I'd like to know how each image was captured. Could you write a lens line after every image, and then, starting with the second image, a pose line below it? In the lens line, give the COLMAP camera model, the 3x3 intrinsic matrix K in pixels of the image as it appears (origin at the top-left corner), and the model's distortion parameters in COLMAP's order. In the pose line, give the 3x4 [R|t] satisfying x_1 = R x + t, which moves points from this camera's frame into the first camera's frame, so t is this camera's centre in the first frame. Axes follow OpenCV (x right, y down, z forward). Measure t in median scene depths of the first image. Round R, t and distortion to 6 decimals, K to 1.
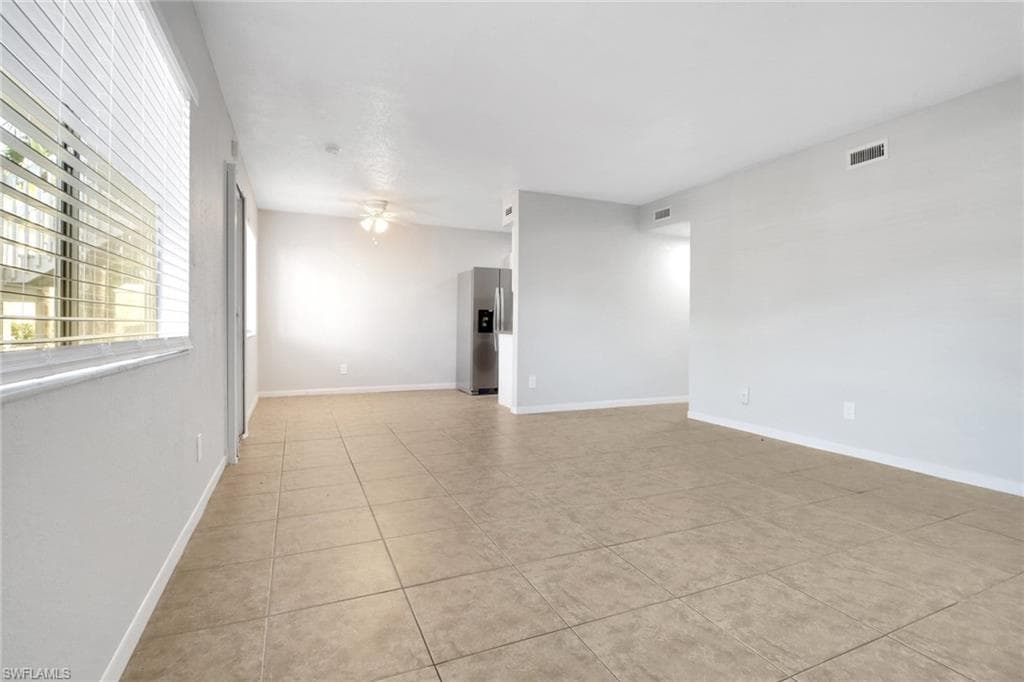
lens RADIAL K [[497.7, 0, 506.7], [0, 497.7, 318.0], [0, 0, 1]] dist [0.001811, 0.000254]
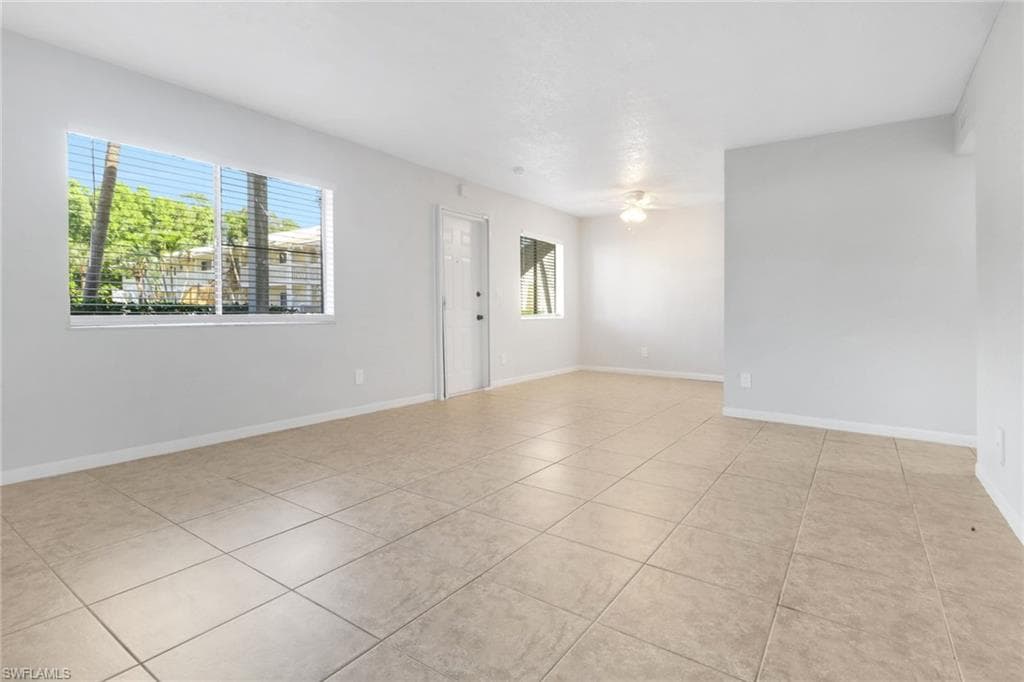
lens RADIAL K [[497.7, 0, 506.7], [0, 497.7, 318.0], [0, 0, 1]] dist [0.001811, 0.000254]
pose [[0.518920, 0.015969, -0.854673, 0.712600], [0.002494, 0.999793, 0.020195, 0.010778], [0.854819, -0.012611, 0.518773, 0.313839]]
